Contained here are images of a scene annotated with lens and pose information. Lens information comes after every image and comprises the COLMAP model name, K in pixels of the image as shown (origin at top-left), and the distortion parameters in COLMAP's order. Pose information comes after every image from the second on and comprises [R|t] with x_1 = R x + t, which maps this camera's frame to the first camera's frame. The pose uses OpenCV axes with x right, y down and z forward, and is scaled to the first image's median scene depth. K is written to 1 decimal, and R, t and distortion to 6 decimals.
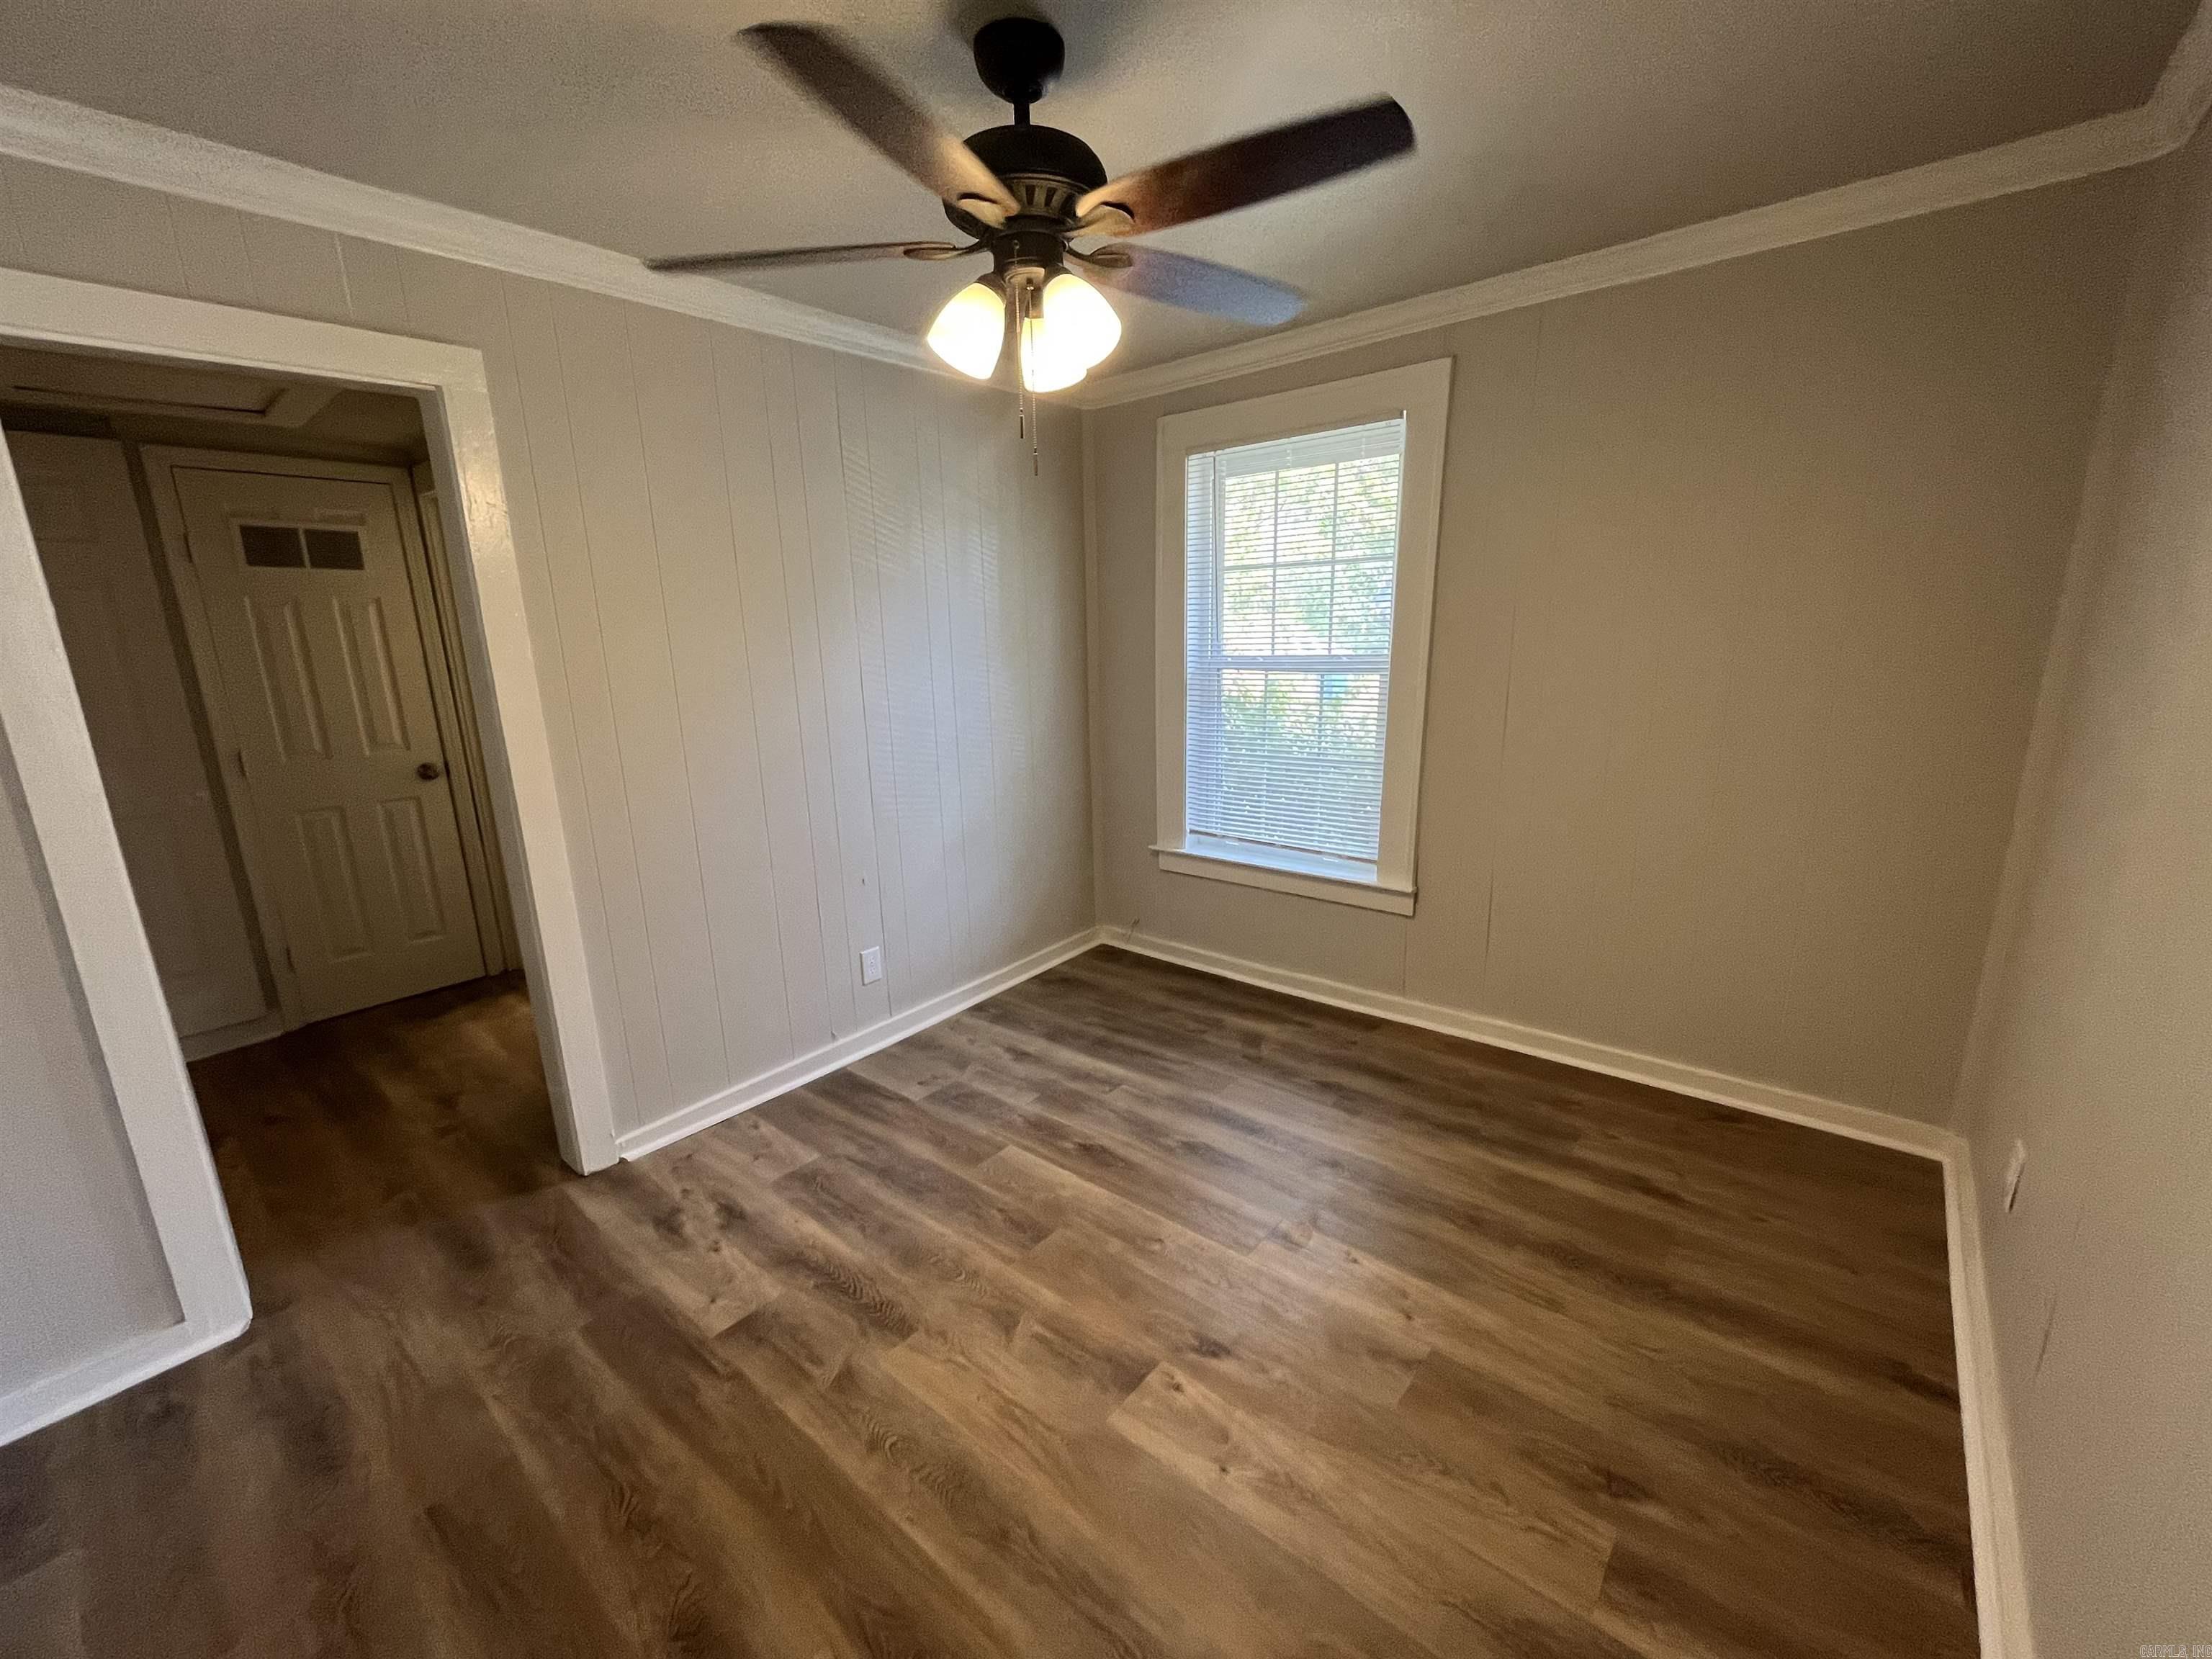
lens RADIAL K [[891.3, 0, 1104.2], [0, 891.3, 833.4], [0, 0, 1]] dist [-0.002267, -0.000237]
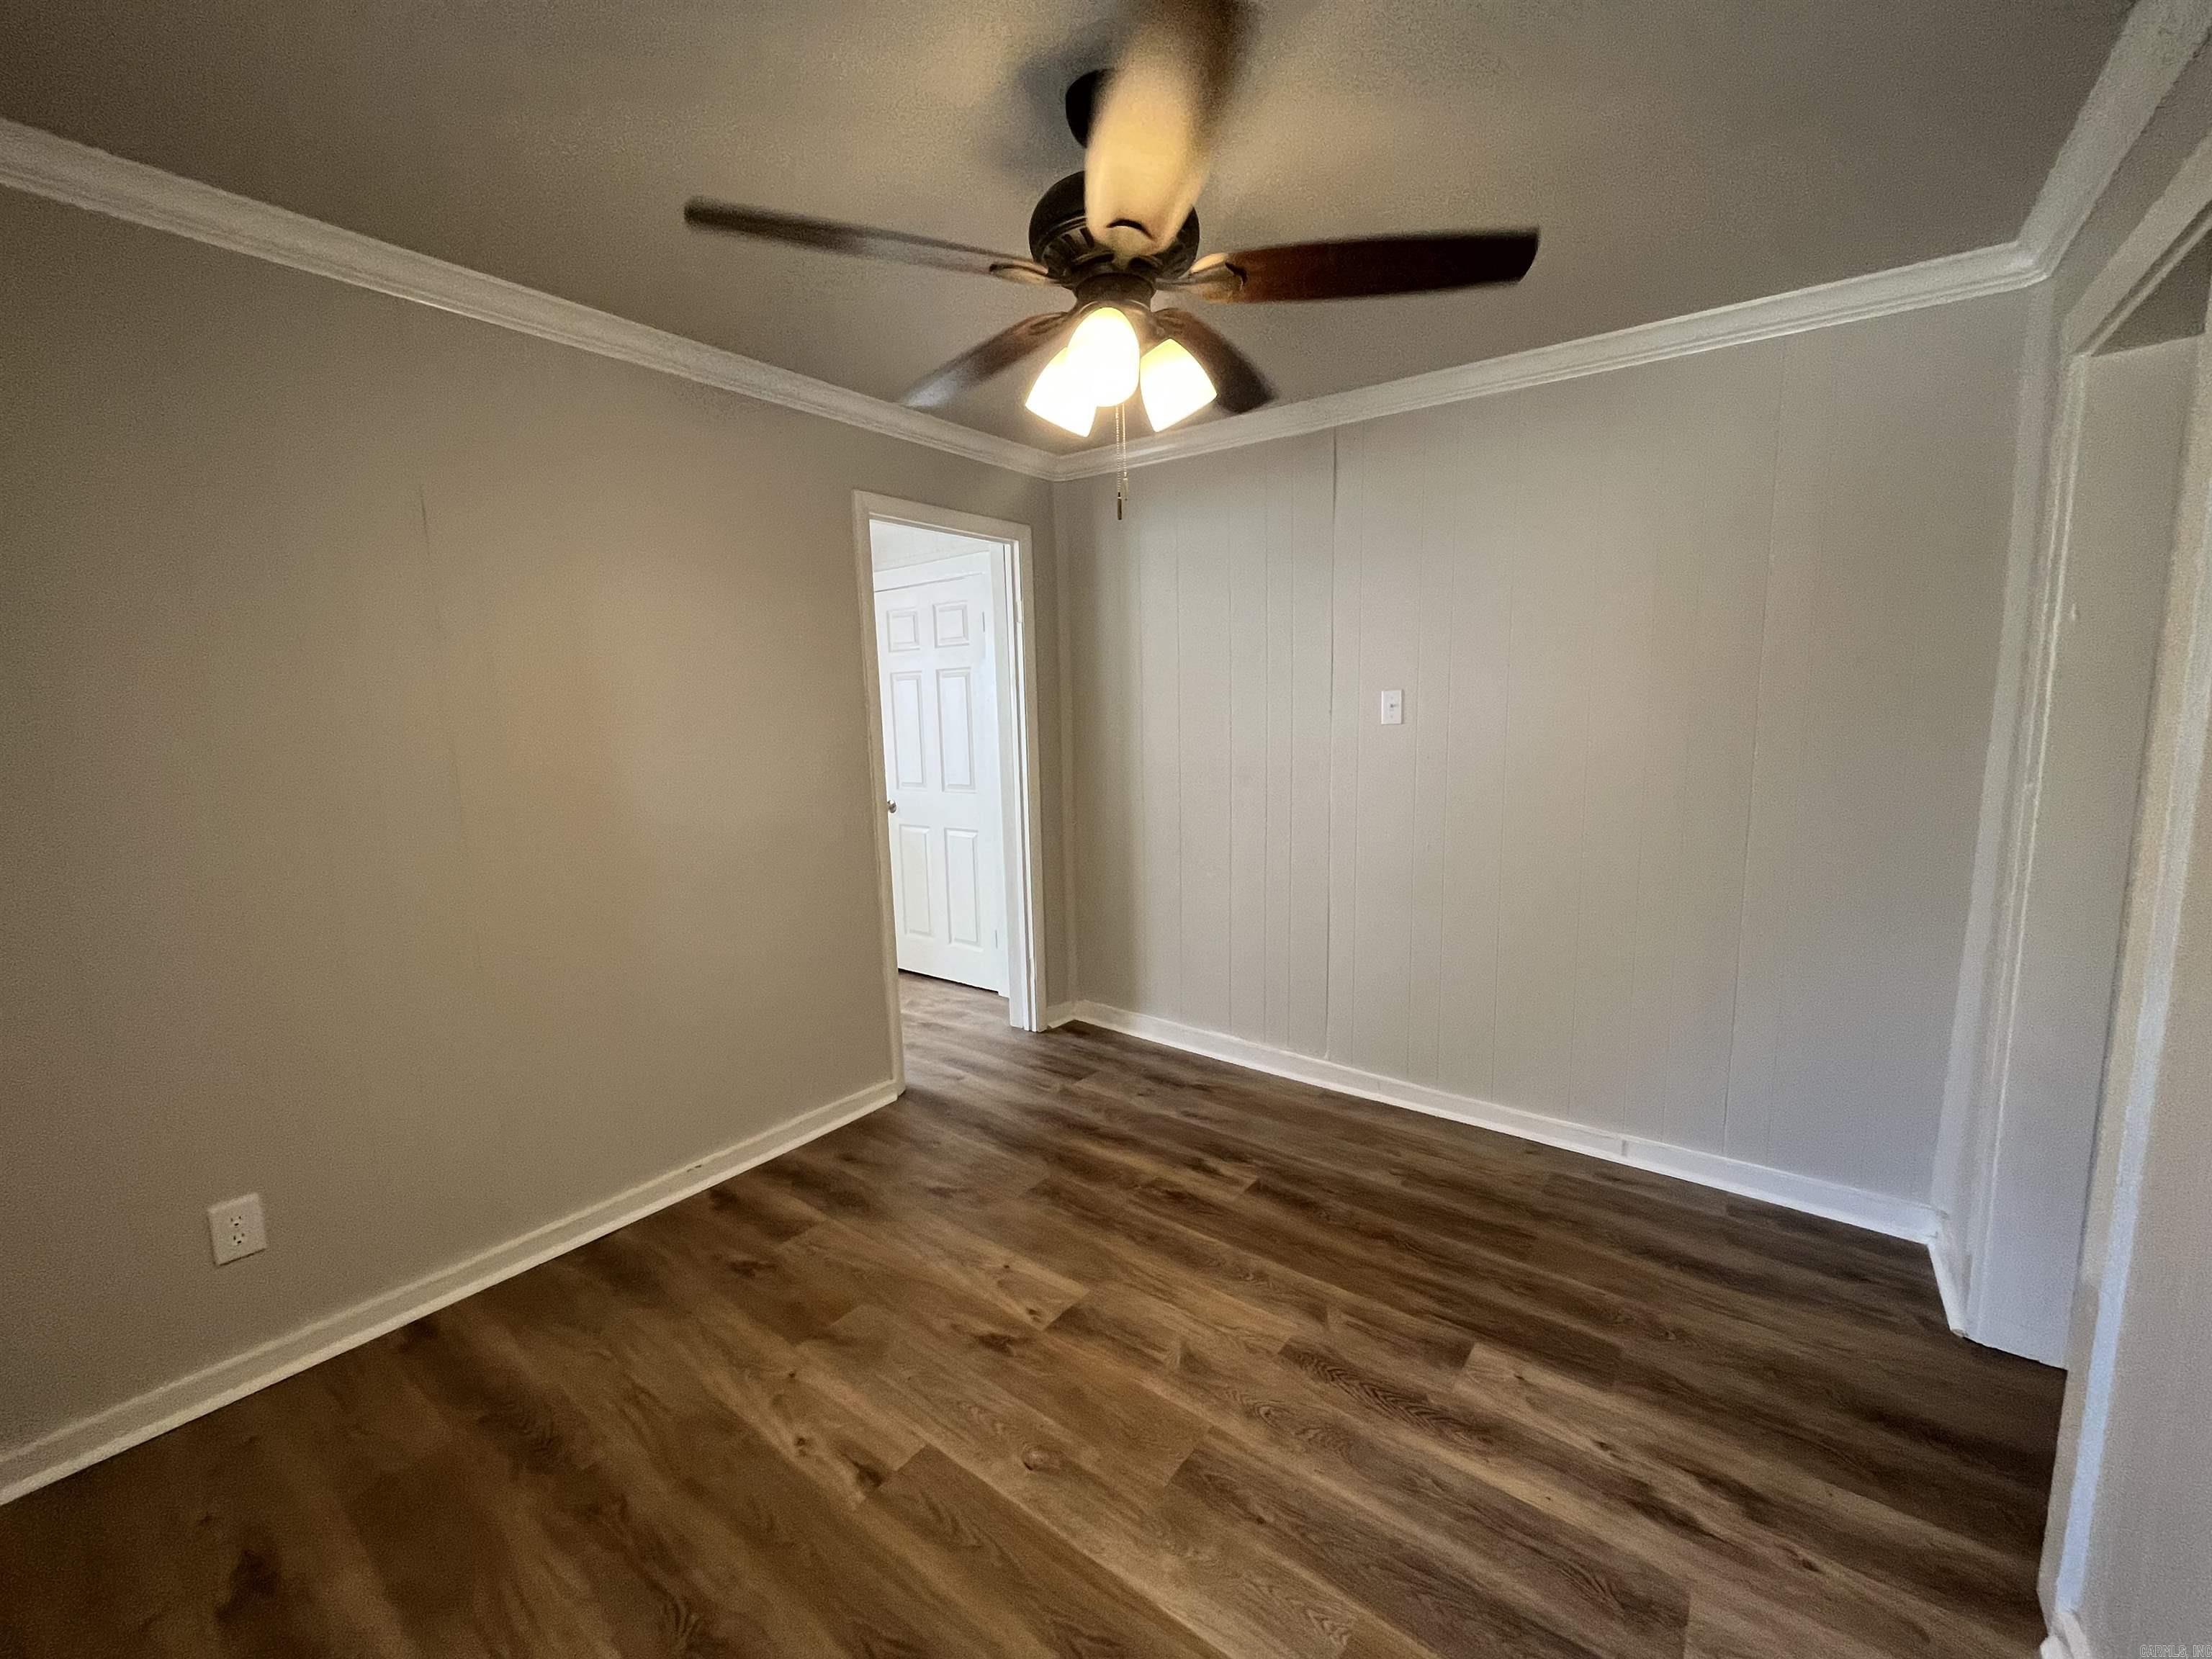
lens RADIAL K [[891.3, 0, 1104.2], [0, 891.3, 833.4], [0, 0, 1]] dist [-0.002267, -0.000237]
pose [[-0.997226, 0.057973, -0.046677, 0.002030], [0.037400, 0.932523, 0.359168, -0.308892], [0.064349, 0.356426, -0.932105, 1.434717]]
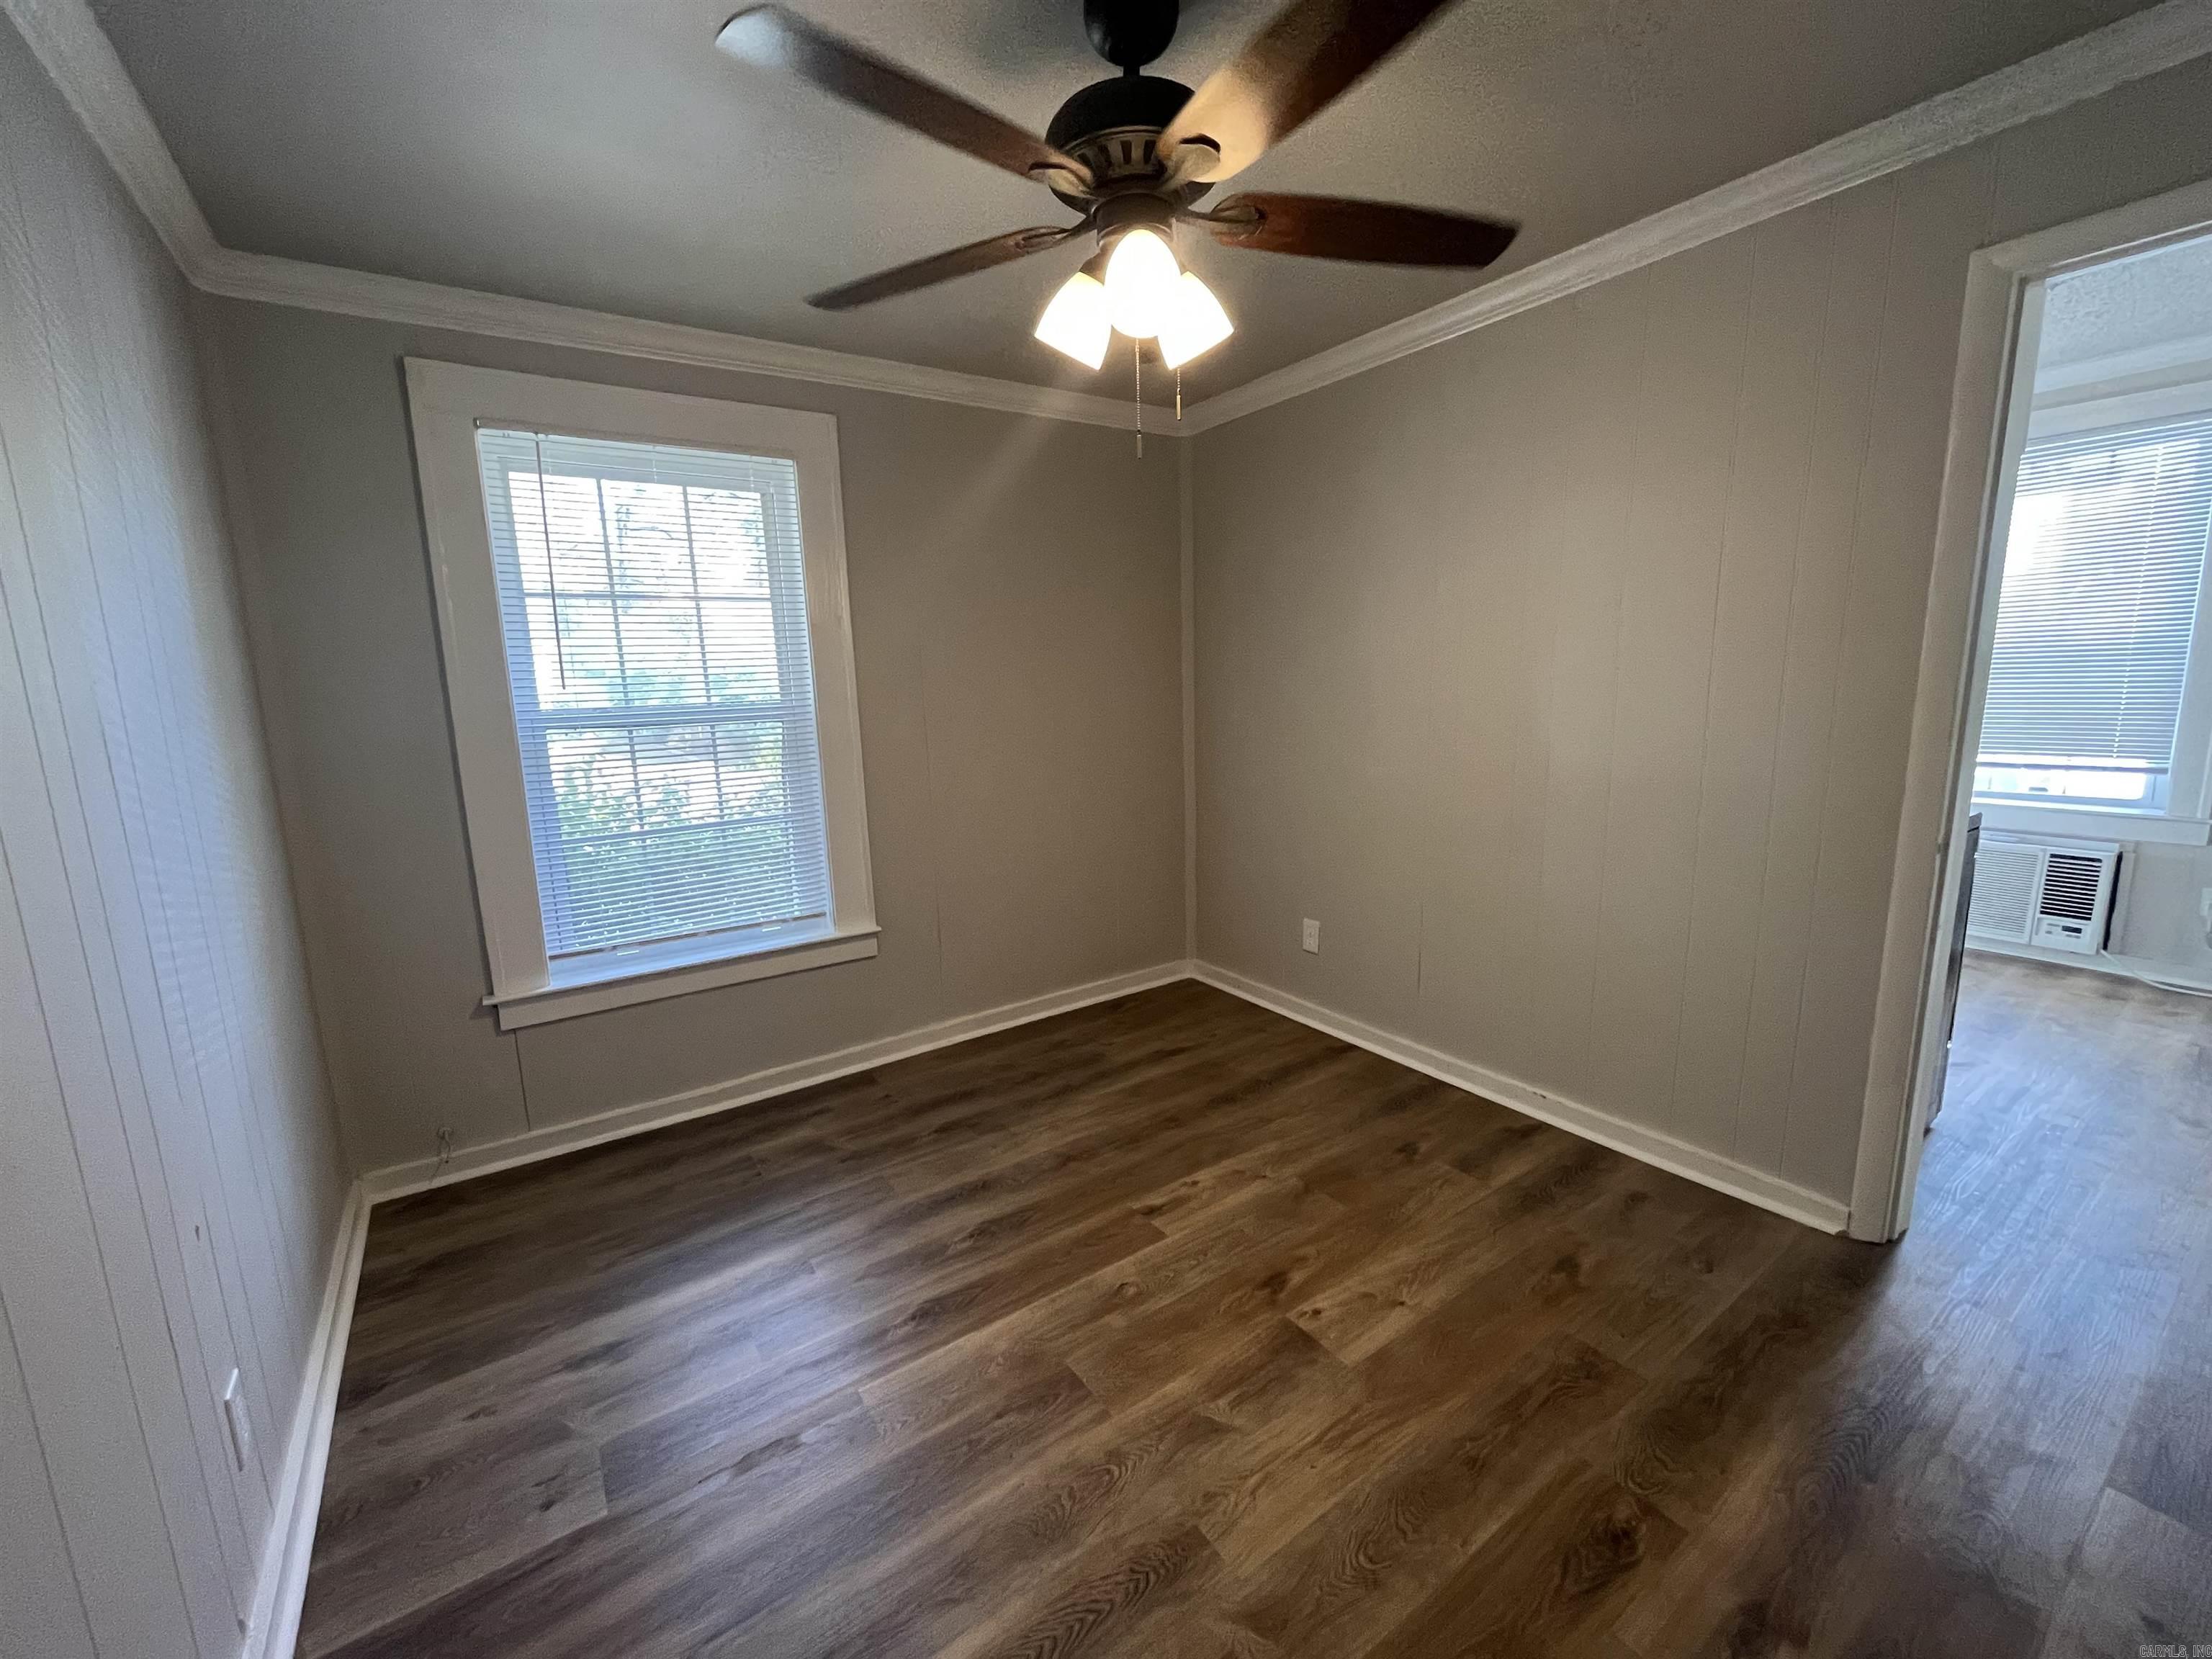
lens RADIAL K [[891.3, 0, 1104.2], [0, 891.3, 833.4], [0, 0, 1]] dist [-0.002267, -0.000237]
pose [[0.268254, -0.144599, 0.952434, -0.724280], [0.241105, 0.967283, 0.078946, -0.079211], [-0.932689, 0.208459, 0.294340, 0.602550]]
